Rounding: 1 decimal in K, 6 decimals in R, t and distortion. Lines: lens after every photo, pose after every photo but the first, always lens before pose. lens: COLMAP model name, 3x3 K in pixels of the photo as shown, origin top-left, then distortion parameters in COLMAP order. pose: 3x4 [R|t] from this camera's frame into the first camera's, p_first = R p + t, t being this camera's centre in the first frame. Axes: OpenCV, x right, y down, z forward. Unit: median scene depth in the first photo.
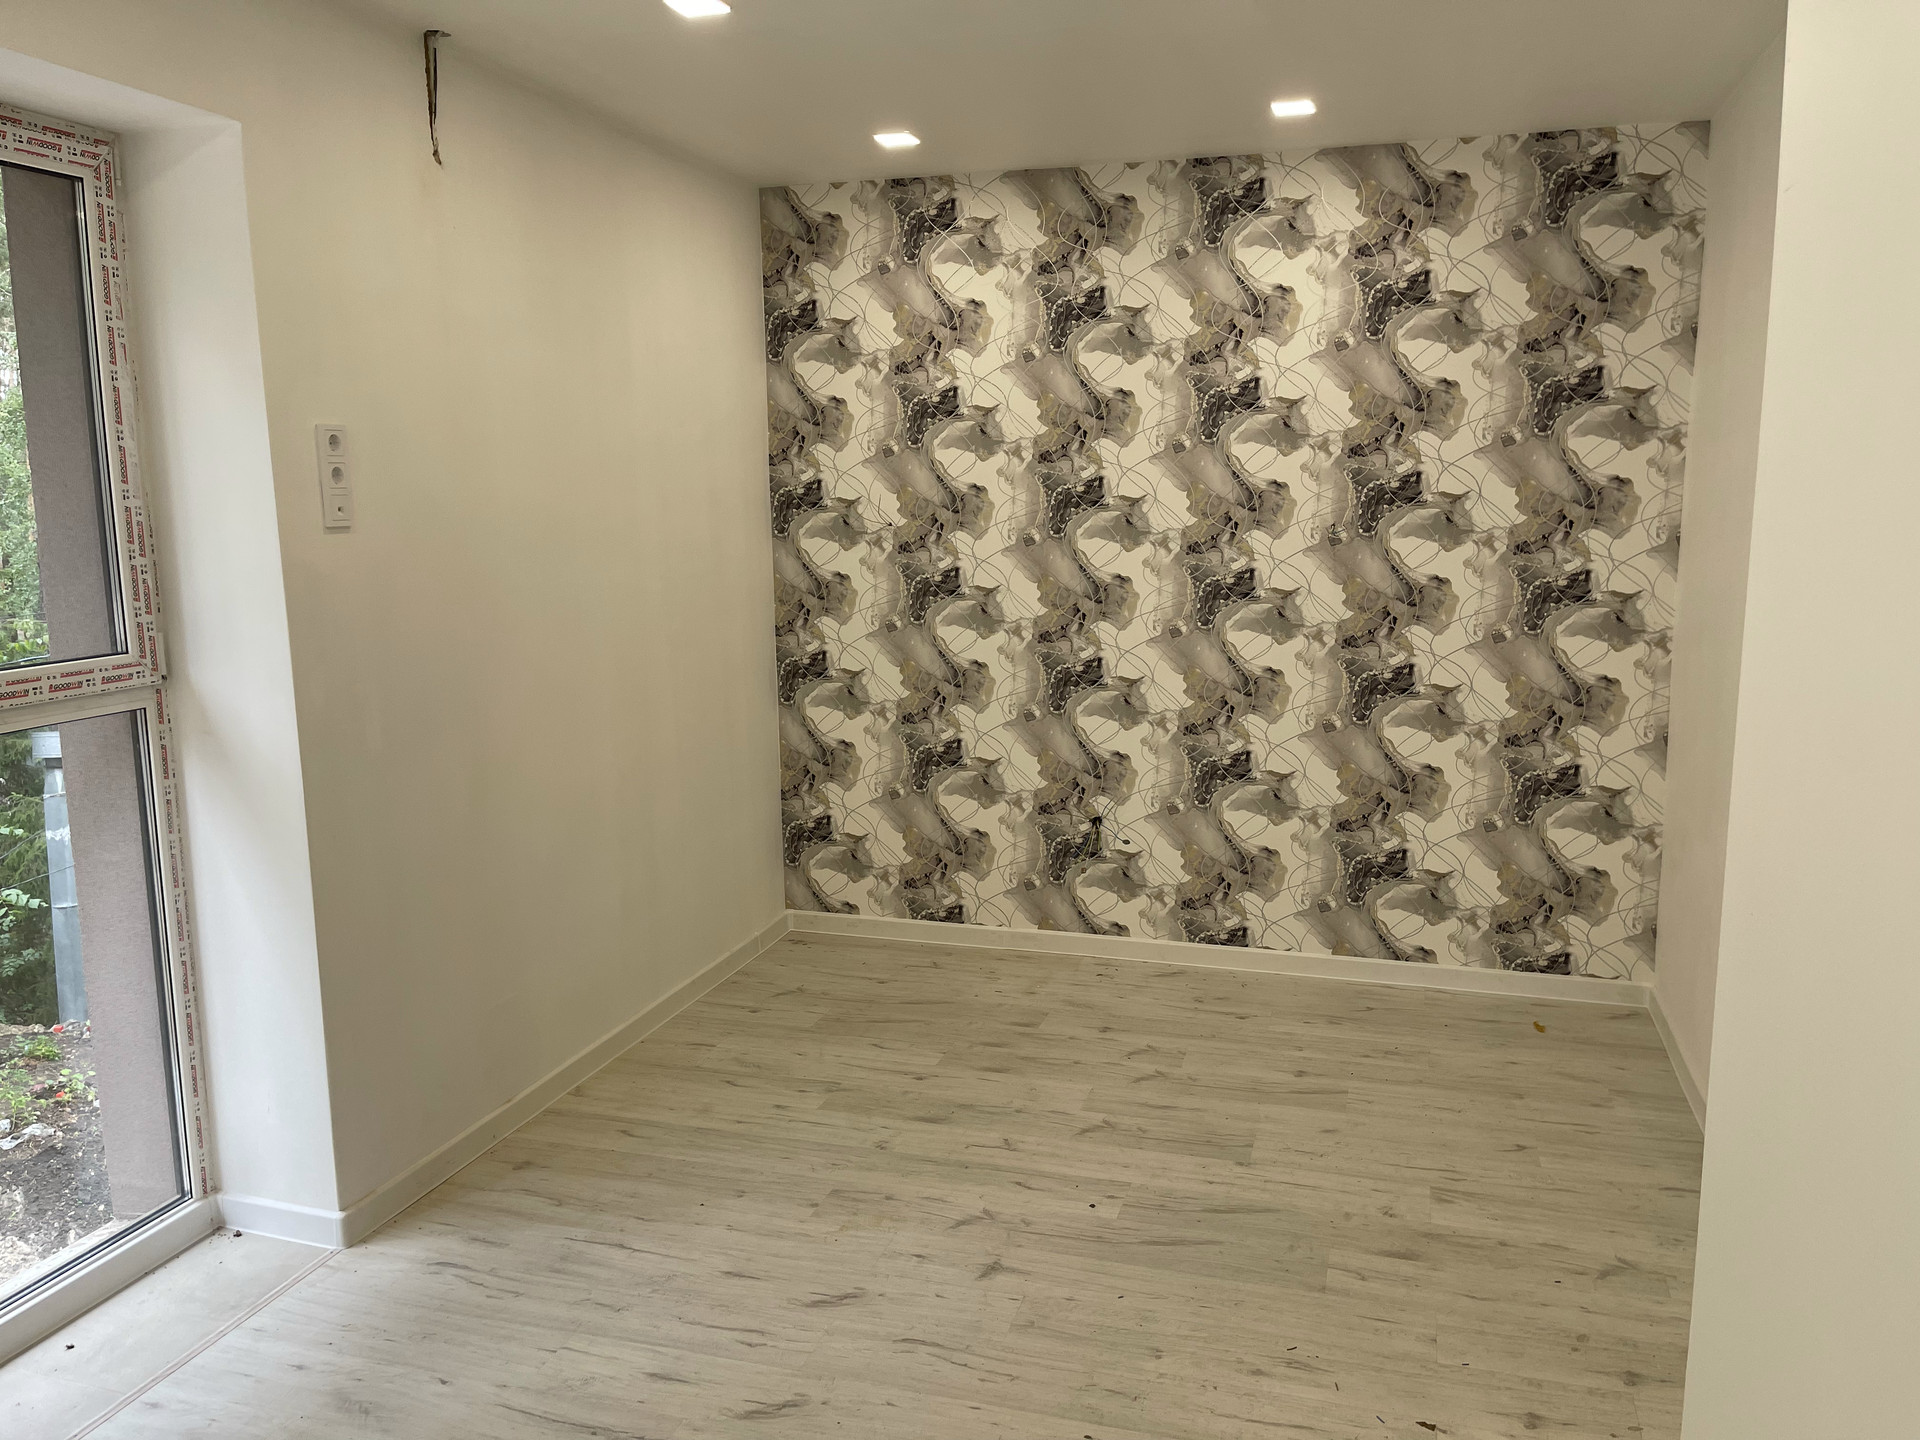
lens RADIAL K [[1445.3, 0, 985.1], [0, 1445.3, 722.1], [0, 0, 1]] dist [0.067347, -0.088794]
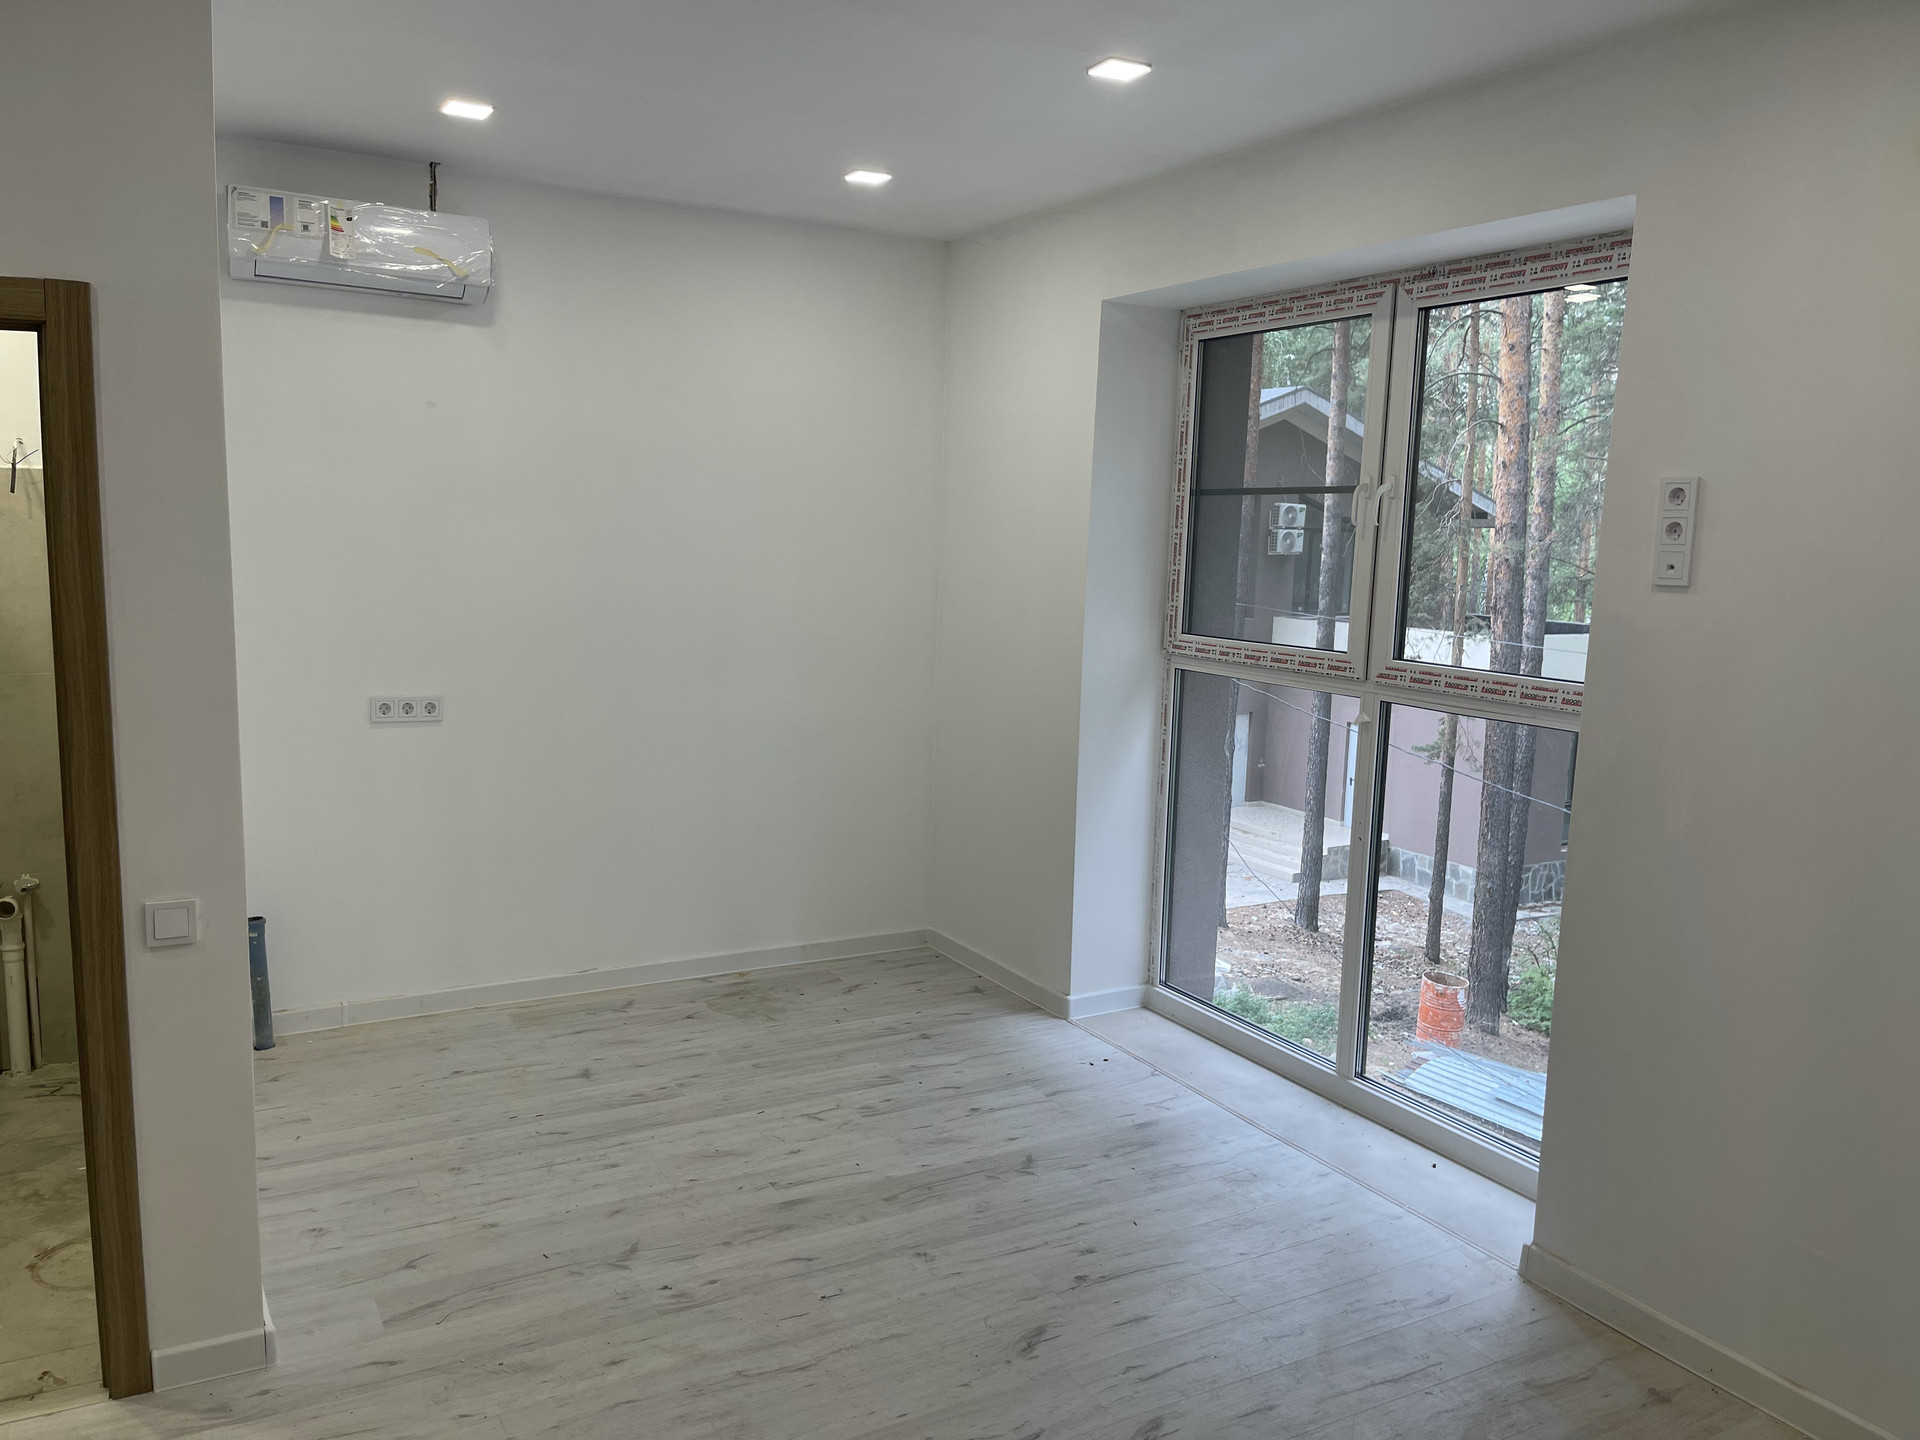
lens RADIAL K [[1445.3, 0, 966.7], [0, 1445.3, 729.1], [0, 0, 1]] dist [0.067347, -0.088794]
pose [[-0.693129, 0.084750, -0.715814, 0.460129], [-0.140376, 0.958179, 0.249373, -0.180103], [0.707012, 0.273330, -0.652245, 1.099957]]
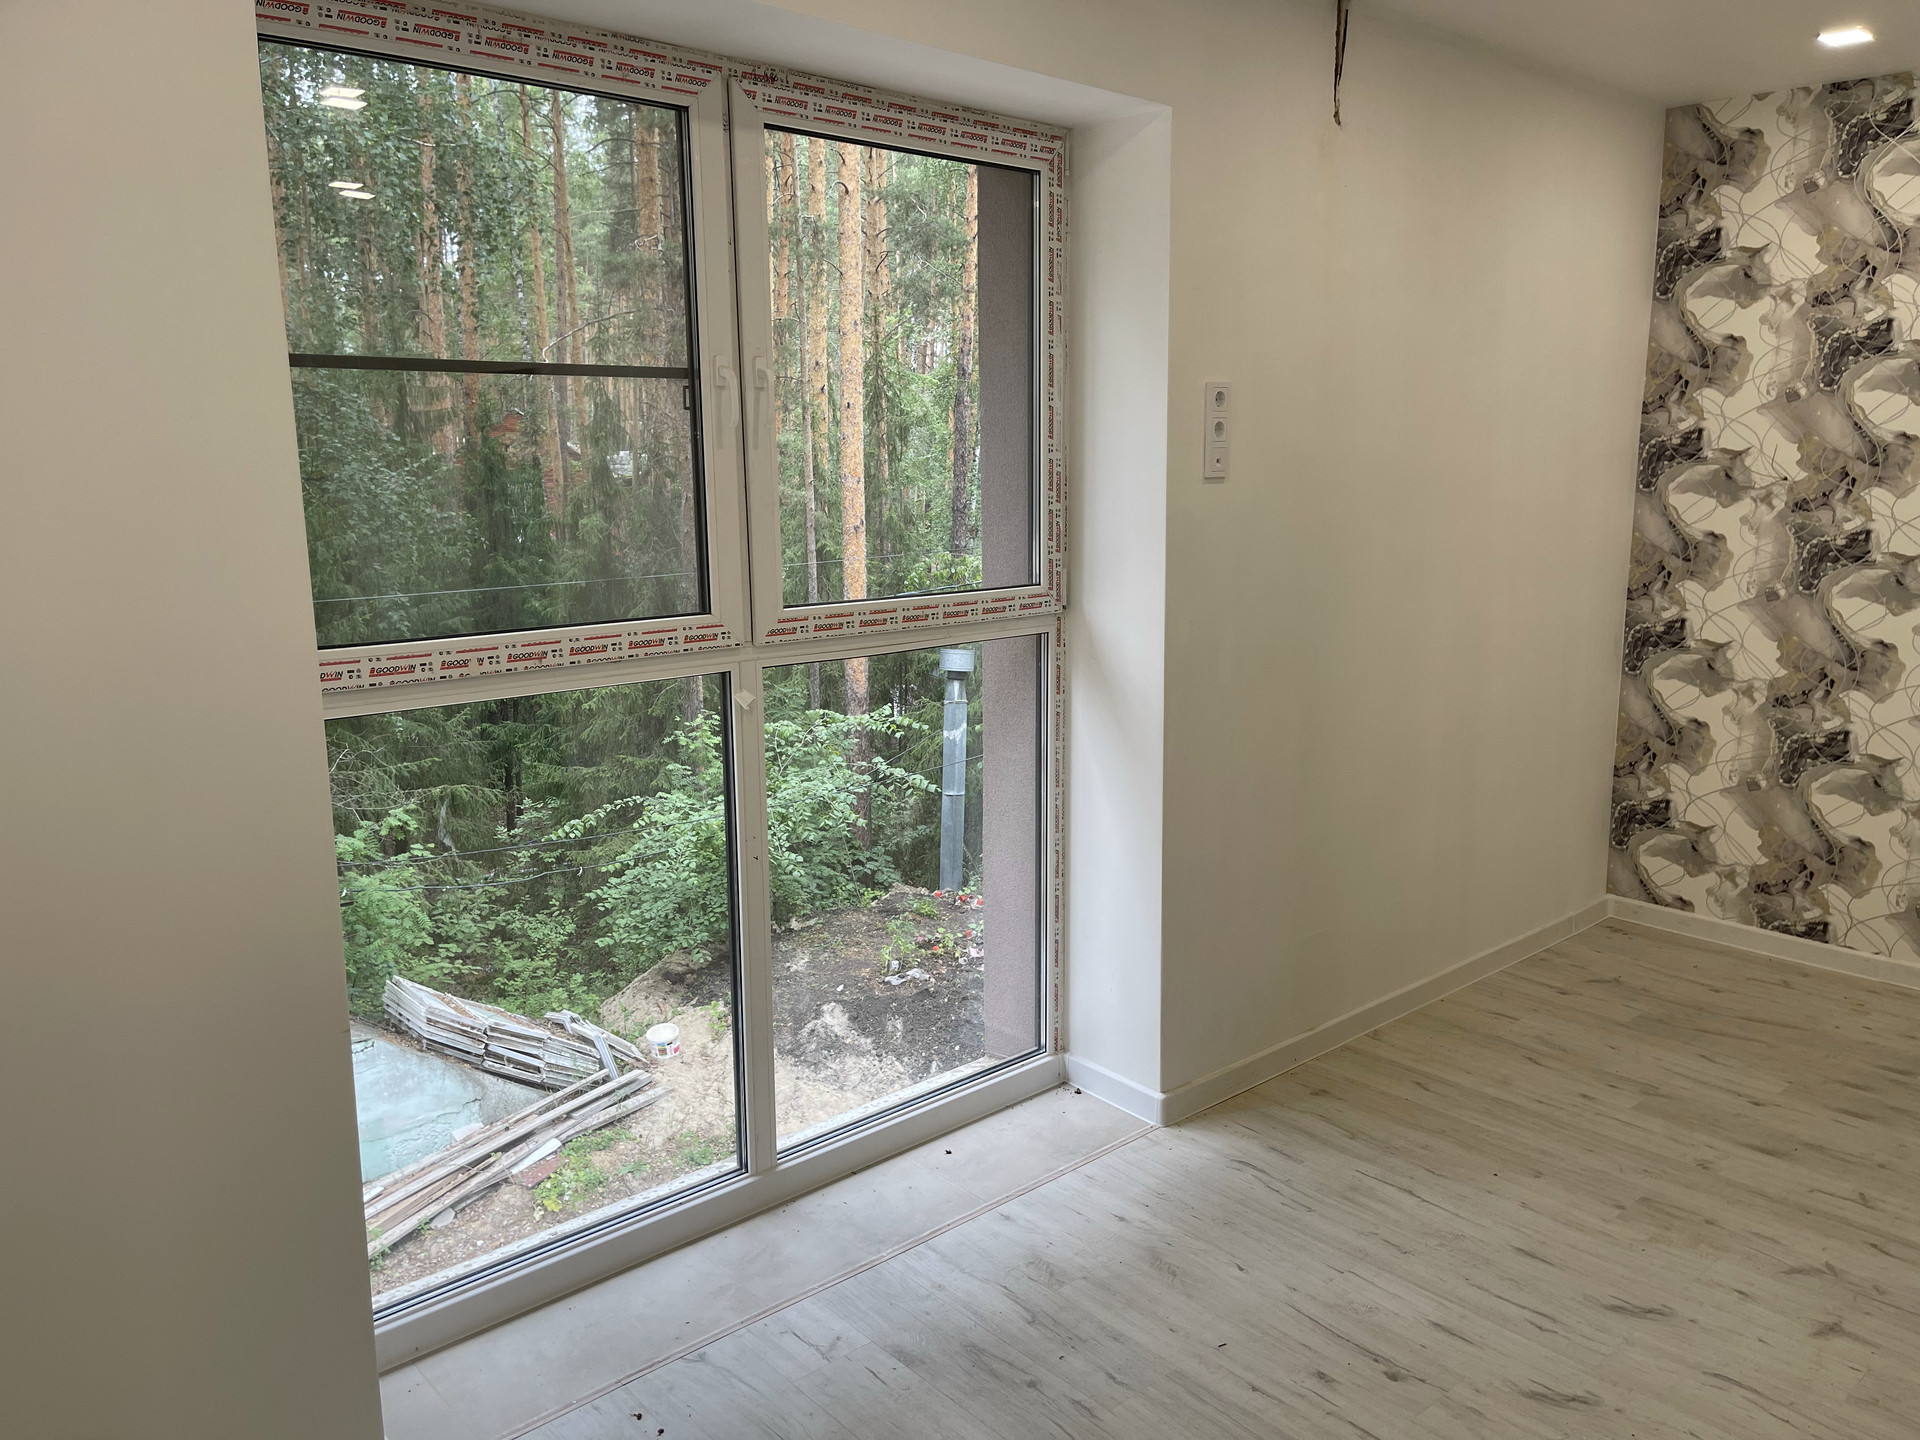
lens RADIAL K [[1445.3, 0, 979.9], [0, 1445.3, 731.9], [0, 0, 1]] dist [0.067347, -0.088794]
pose [[0.852438, 0.102221, -0.512738, -0.015152], [-0.083052, 0.994723, 0.060235, 0.003854], [0.516189, -0.008763, 0.856430, -0.016733]]
